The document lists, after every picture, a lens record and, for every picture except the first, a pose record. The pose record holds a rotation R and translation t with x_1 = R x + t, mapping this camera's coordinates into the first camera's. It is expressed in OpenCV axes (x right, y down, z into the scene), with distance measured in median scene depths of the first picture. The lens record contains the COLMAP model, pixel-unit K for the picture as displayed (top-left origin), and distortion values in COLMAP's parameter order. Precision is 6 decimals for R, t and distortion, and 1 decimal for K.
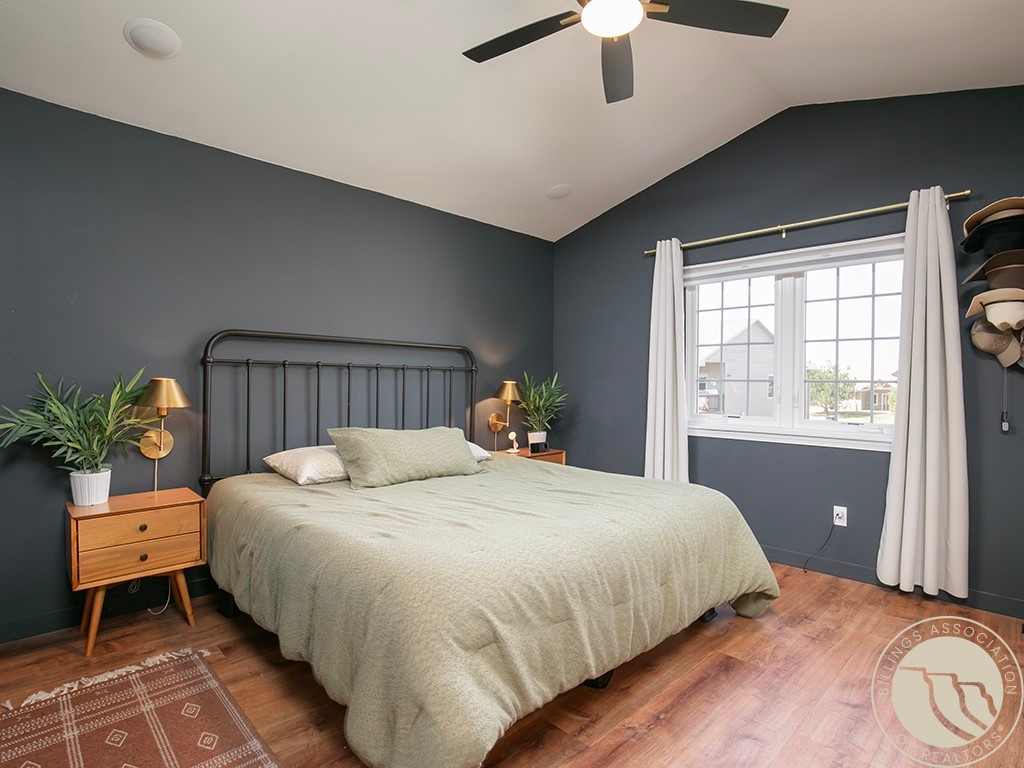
lens RADIAL K [[526.2, 0, 516.4], [0, 526.2, 384.2], [0, 0, 1]] dist [-0.028659, 0.002849]
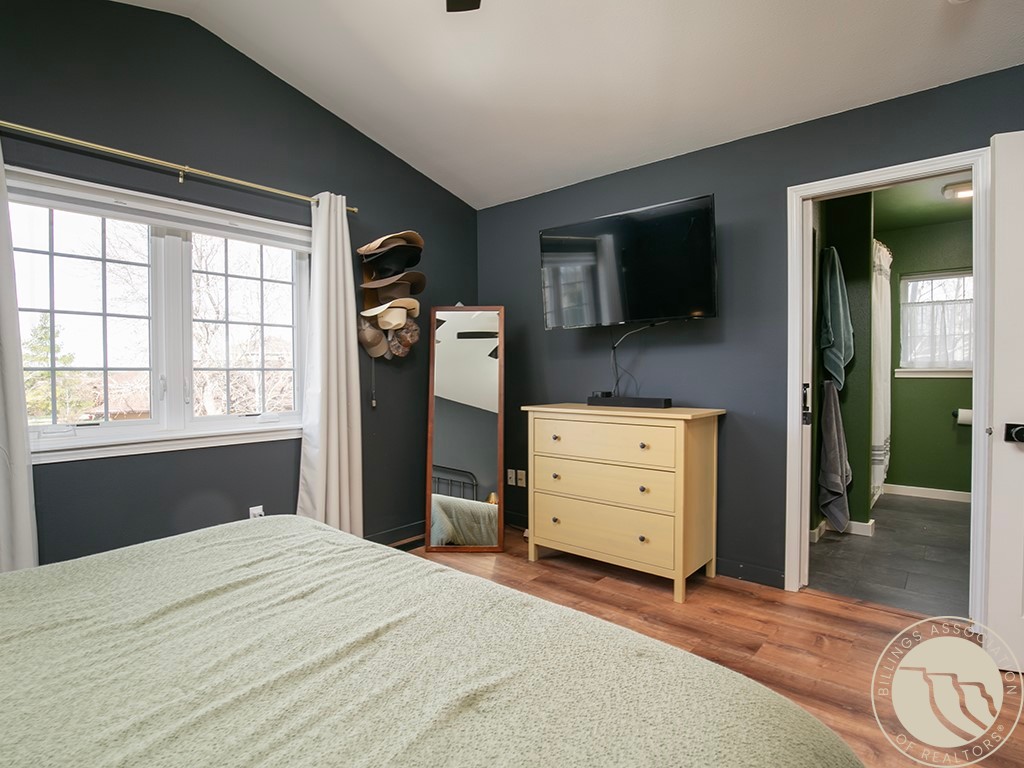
lens RADIAL K [[526.2, 0, 516.4], [0, 526.2, 384.2], [0, 0, 1]] dist [-0.028659, 0.002849]
pose [[-0.082816, -0.035596, 0.995929, -0.382940], [-0.001255, 0.999365, 0.035614, -0.012108], [-0.996564, 0.001699, -0.082808, 0.709246]]
